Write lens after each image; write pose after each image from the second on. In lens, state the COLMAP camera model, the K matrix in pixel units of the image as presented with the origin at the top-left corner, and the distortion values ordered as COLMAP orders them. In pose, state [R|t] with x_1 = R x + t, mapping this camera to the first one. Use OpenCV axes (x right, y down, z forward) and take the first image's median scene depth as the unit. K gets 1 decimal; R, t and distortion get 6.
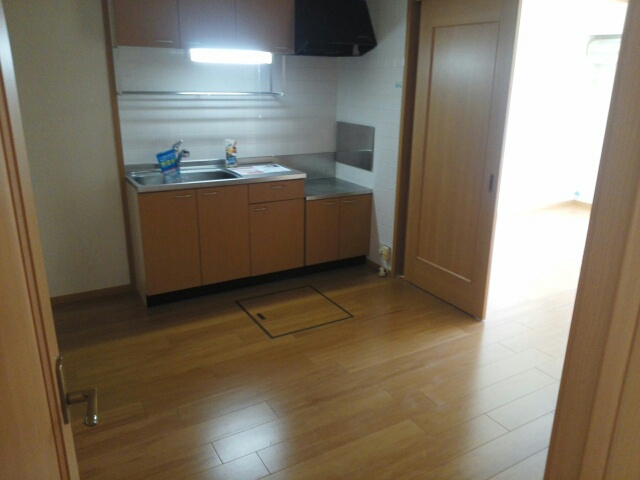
lens RADIAL K [[514.8, 0, 320.4], [0, 514.8, 239.8], [0, 0, 1]] dist [0.057069, -0.018157]
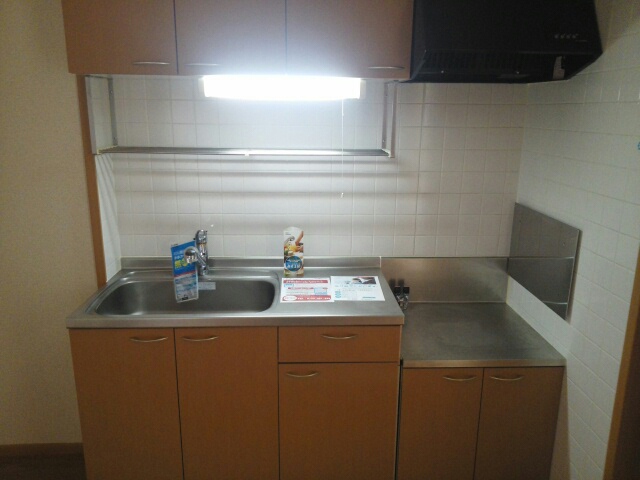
lens RADIAL K [[514.8, 0, 322.4], [0, 514.8, 229.4], [0, 0, 1]] dist [0.057069, -0.018157]
pose [[0.887643, 0.085345, -0.452556, 0.113329], [-0.133924, 0.988046, -0.076348, -0.153648], [0.440630, 0.128378, 0.888462, 0.502392]]
